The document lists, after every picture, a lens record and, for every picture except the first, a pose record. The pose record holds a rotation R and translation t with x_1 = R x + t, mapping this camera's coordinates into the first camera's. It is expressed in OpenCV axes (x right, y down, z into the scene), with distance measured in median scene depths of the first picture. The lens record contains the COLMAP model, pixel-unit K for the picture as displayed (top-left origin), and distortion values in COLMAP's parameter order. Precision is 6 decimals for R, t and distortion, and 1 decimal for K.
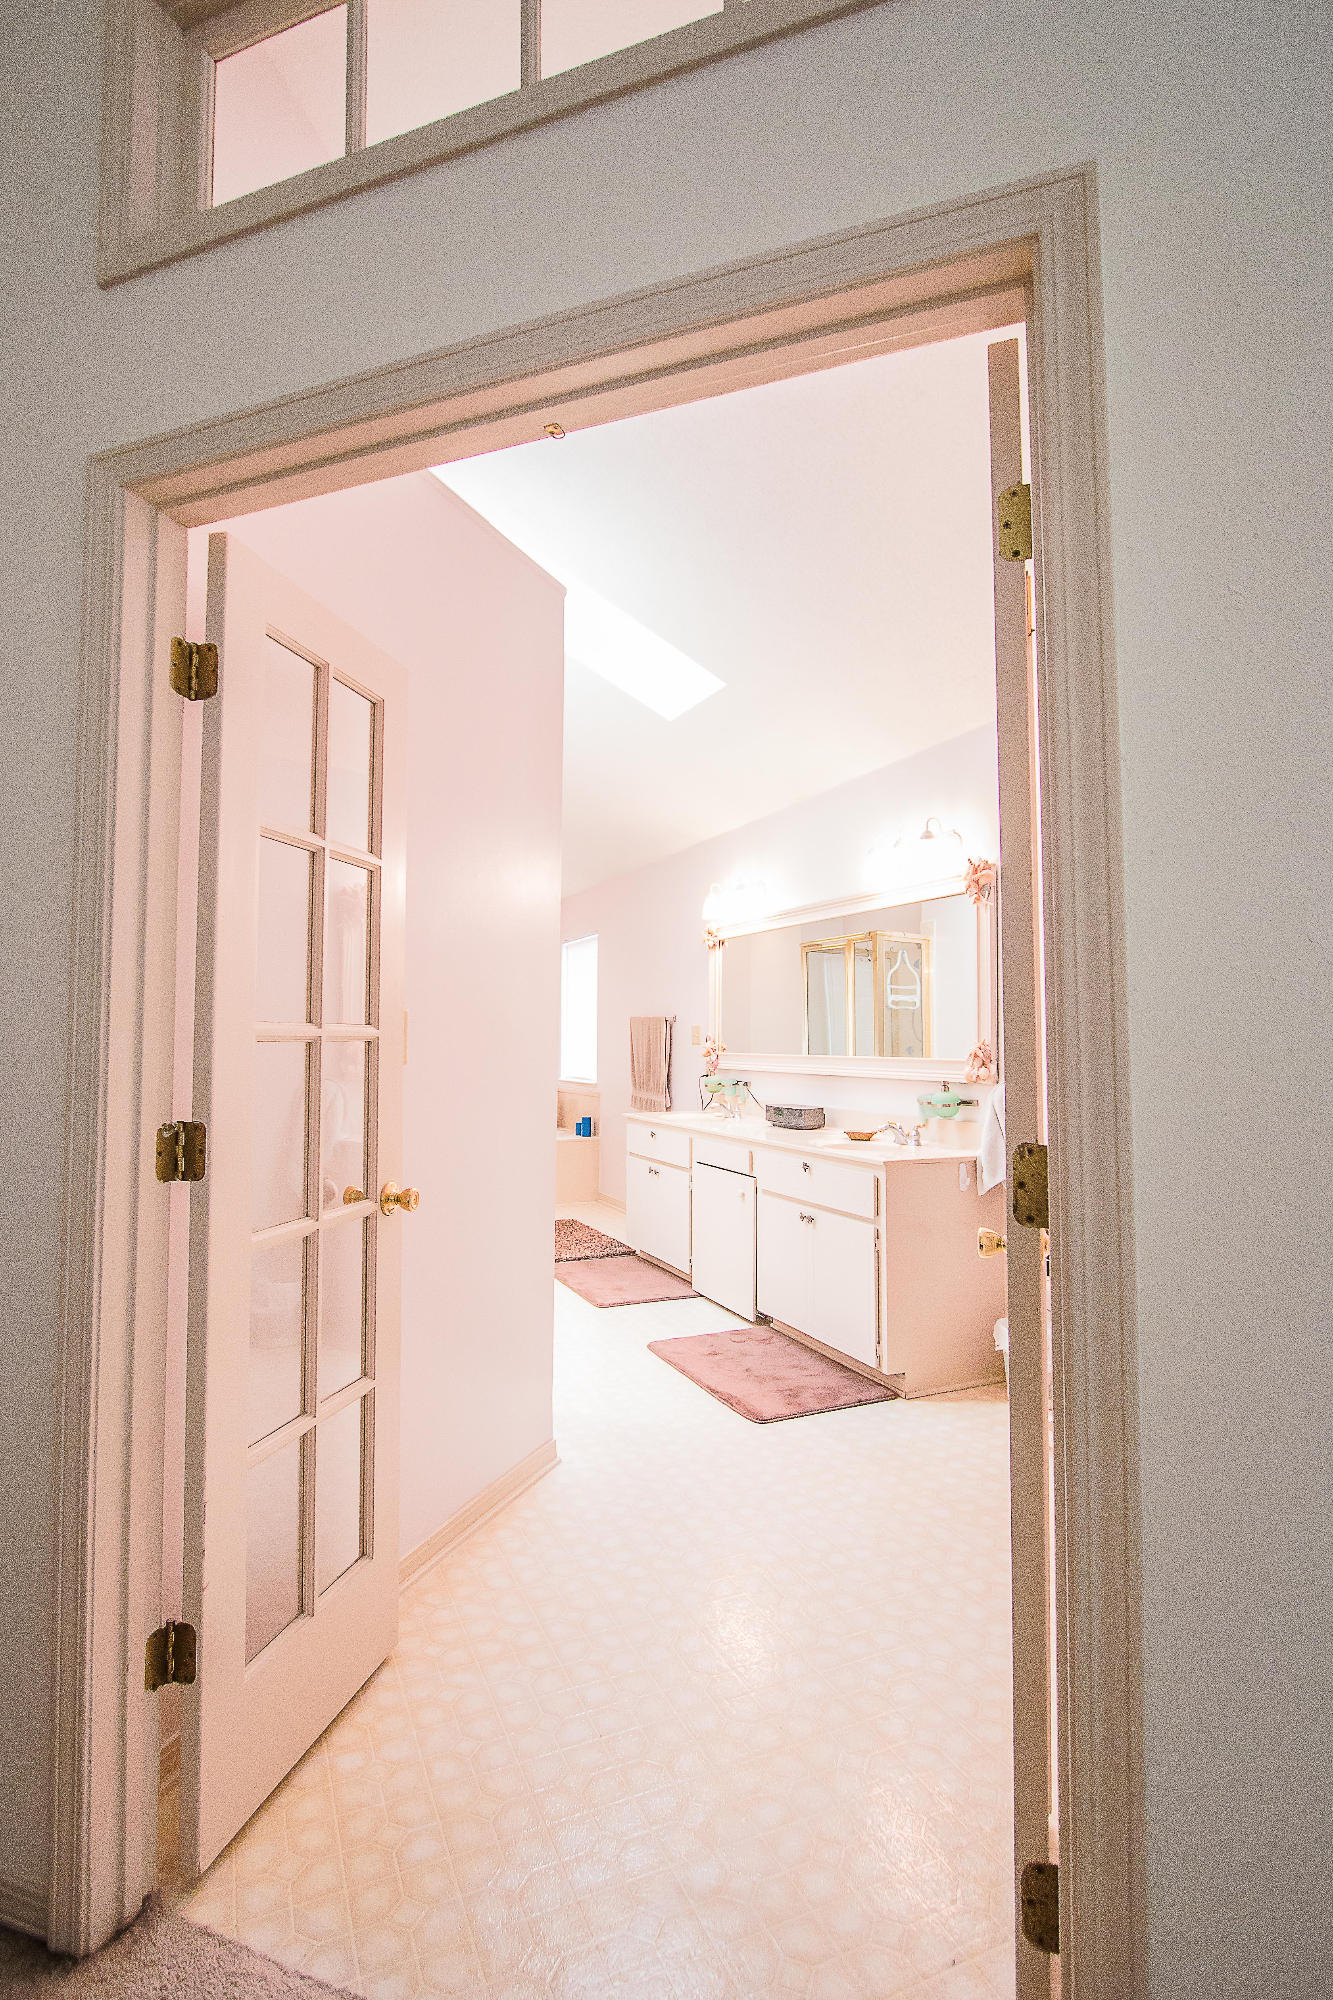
lens RADIAL K [[946.6, 0, 666.5], [0, 946.6, 1000.0], [0, 0, 1]] dist [-0.000596, -0.000115]
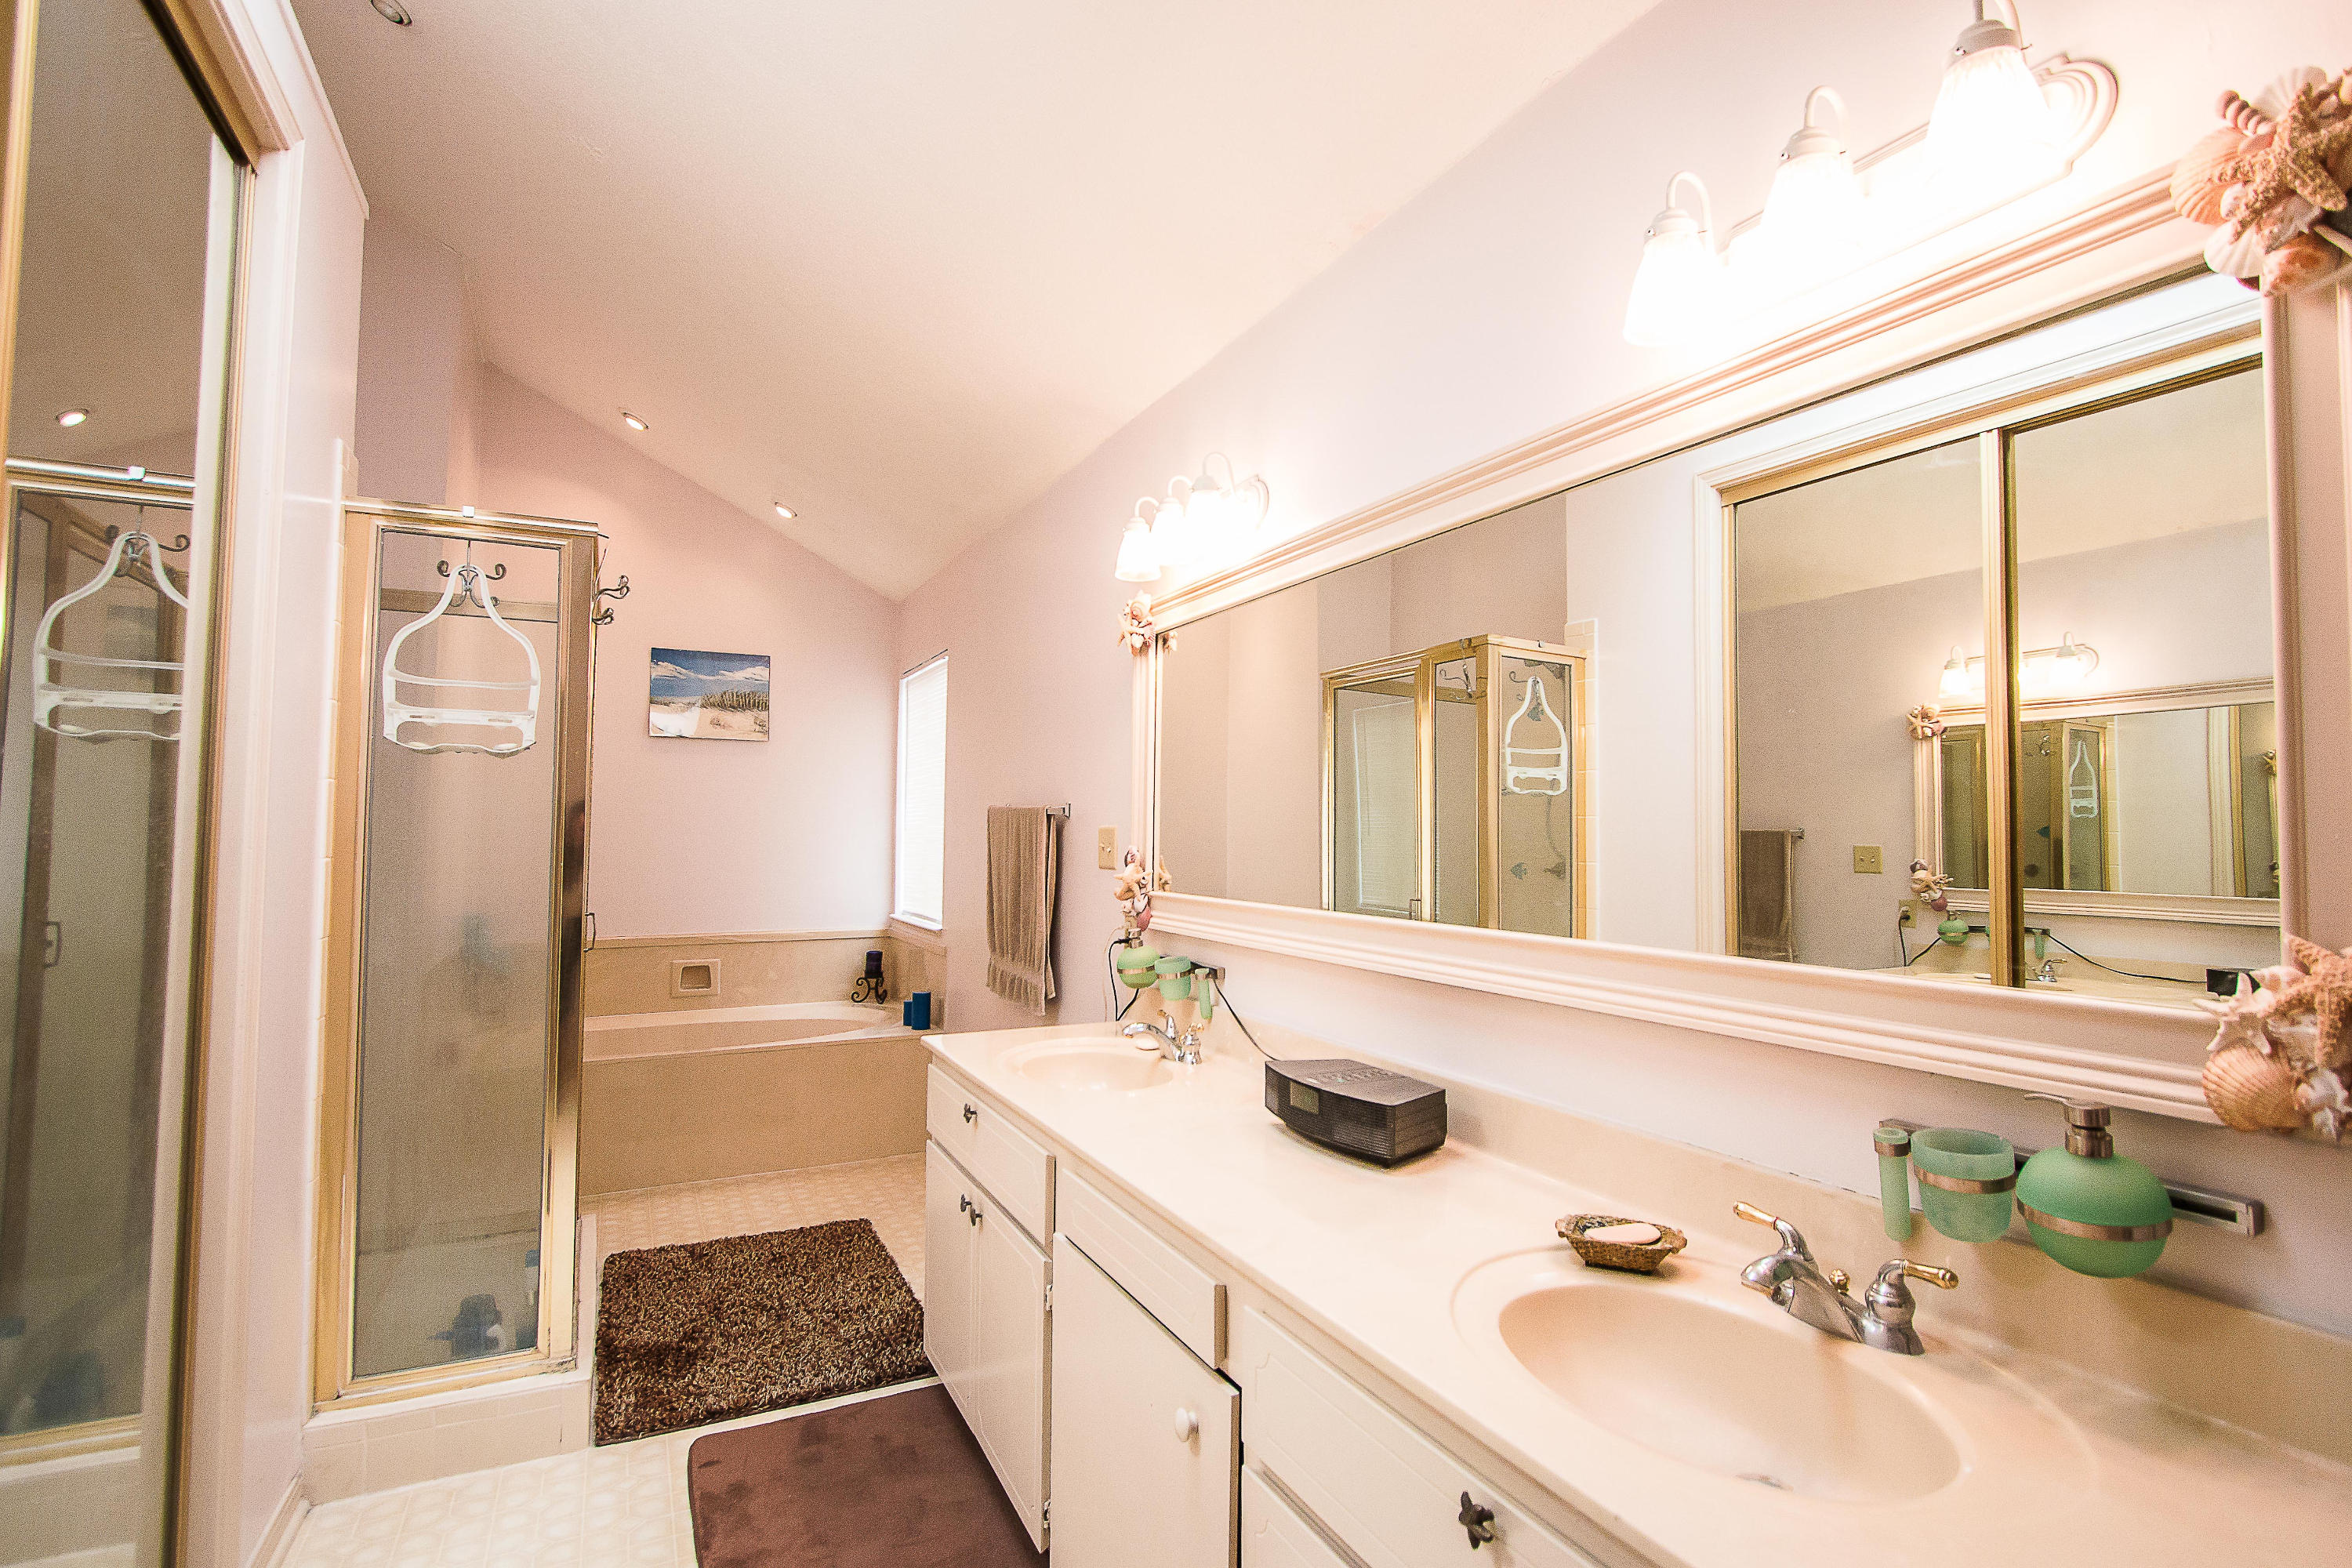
lens RADIAL K [[1105.9, 0, 1194.4], [0, 1105.9, 788.8], [0, 0, 1]] dist [-0.010289, -0.000519]
pose [[0.998310, 0.008143, 0.057543, 0.044489], [-0.008248, 0.999965, 0.001601, 0.007616], [-0.057527, -0.002072, 0.998342, 0.489278]]
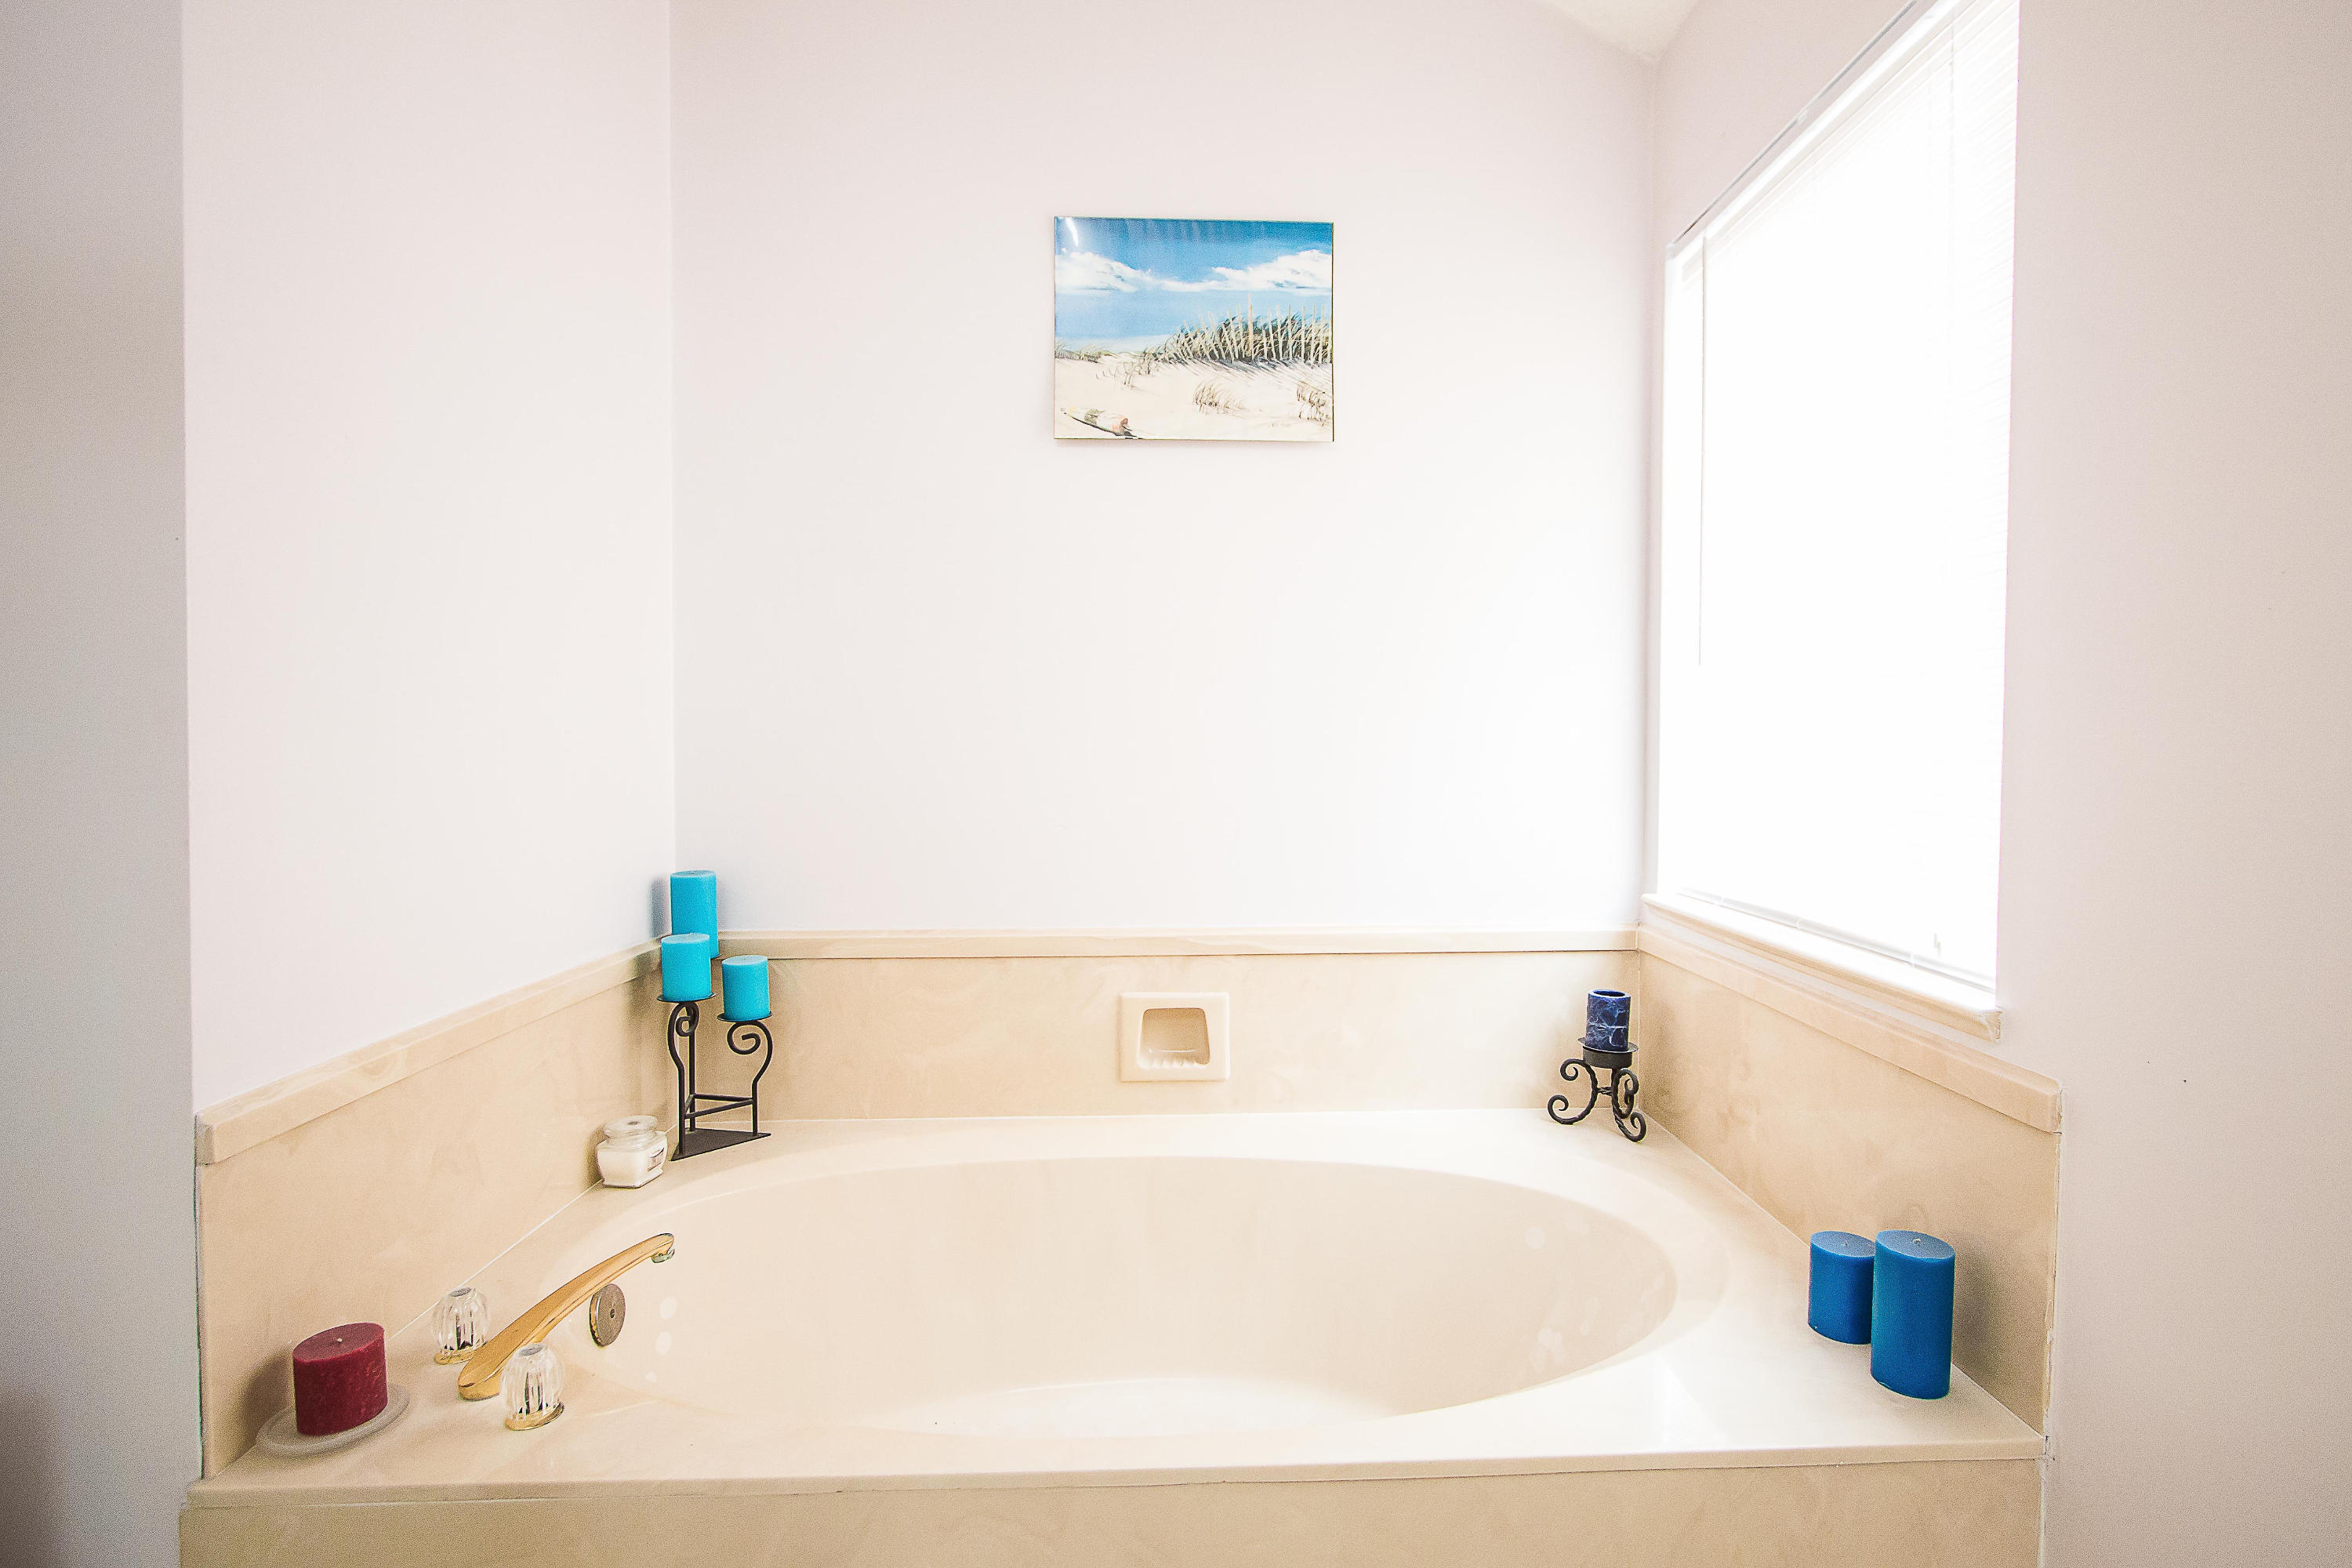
lens RADIAL K [[1046.3, 0, 1238.3], [0, 1046.3, 778.6], [0, 0, 1]] dist [-0.011907, 0.000198]
pose [[0.926448, 0.017513, -0.376015, -0.169801], [0.014974, 0.996412, 0.083302, 0.055307], [0.376124, -0.082805, 0.922862, 1.135675]]
